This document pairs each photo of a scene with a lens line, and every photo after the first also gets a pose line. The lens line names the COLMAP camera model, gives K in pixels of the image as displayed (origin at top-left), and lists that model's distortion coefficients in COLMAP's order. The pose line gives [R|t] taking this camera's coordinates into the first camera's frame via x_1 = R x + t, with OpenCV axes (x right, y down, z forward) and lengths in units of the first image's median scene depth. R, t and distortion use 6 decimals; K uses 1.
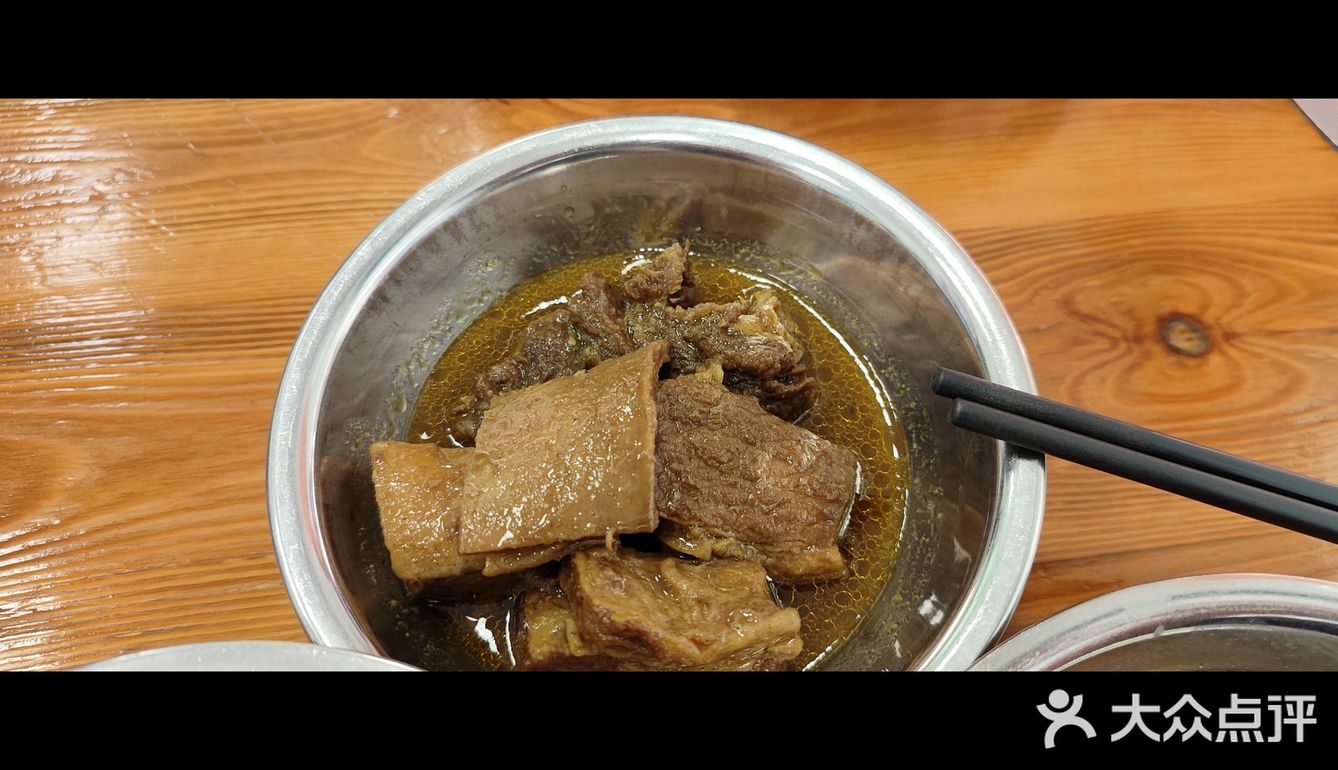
lens RADIAL K [[1032.3, 0, 676.1], [0, 1032.3, 375.8], [0, 0, 1]] dist [-0.046755, -0.014508]
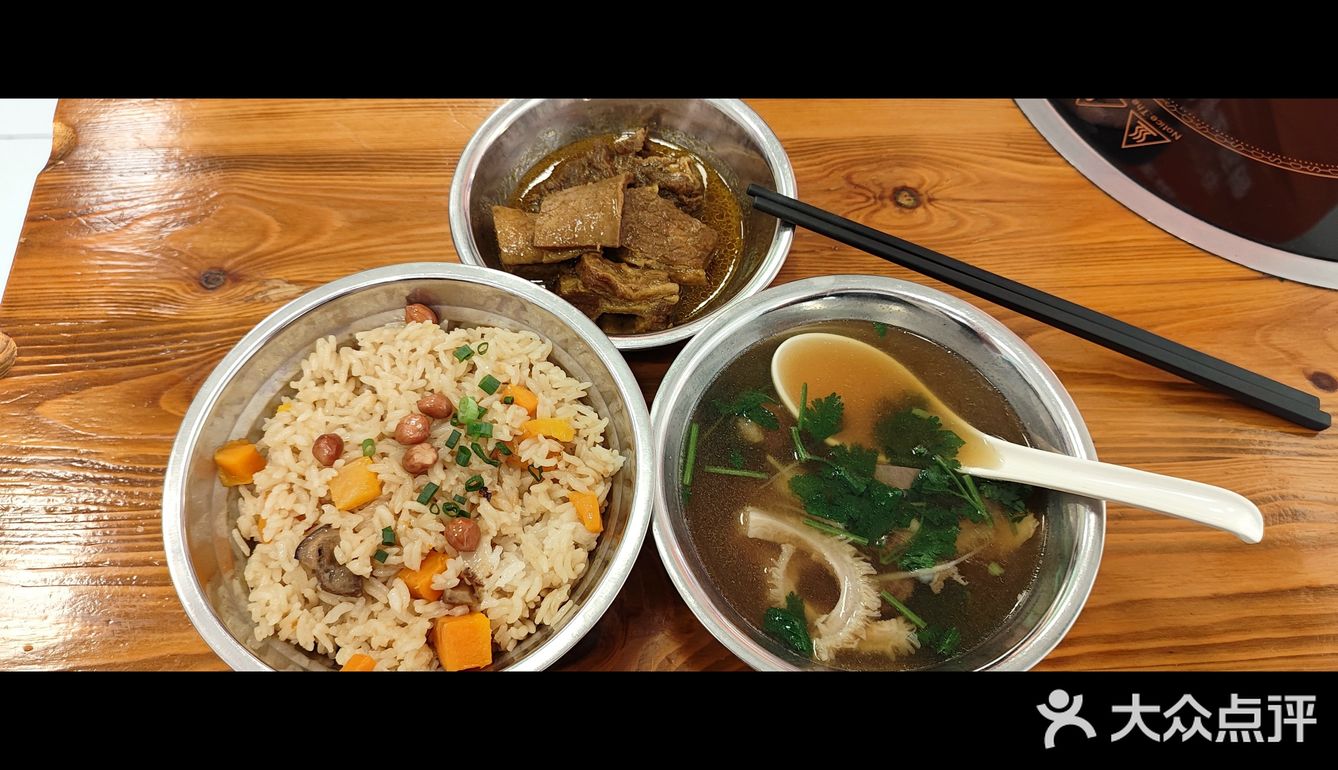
lens RADIAL K [[1032.3, 0, 662.5], [0, 1032.3, 394.8], [0, 0, 1]] dist [-0.046755, -0.014508]
pose [[0.997395, 0.069156, -0.020518, 0.114486], [-0.068248, 0.996781, 0.042072, 0.295772], [0.023362, -0.040562, 0.998904, -1.007514]]
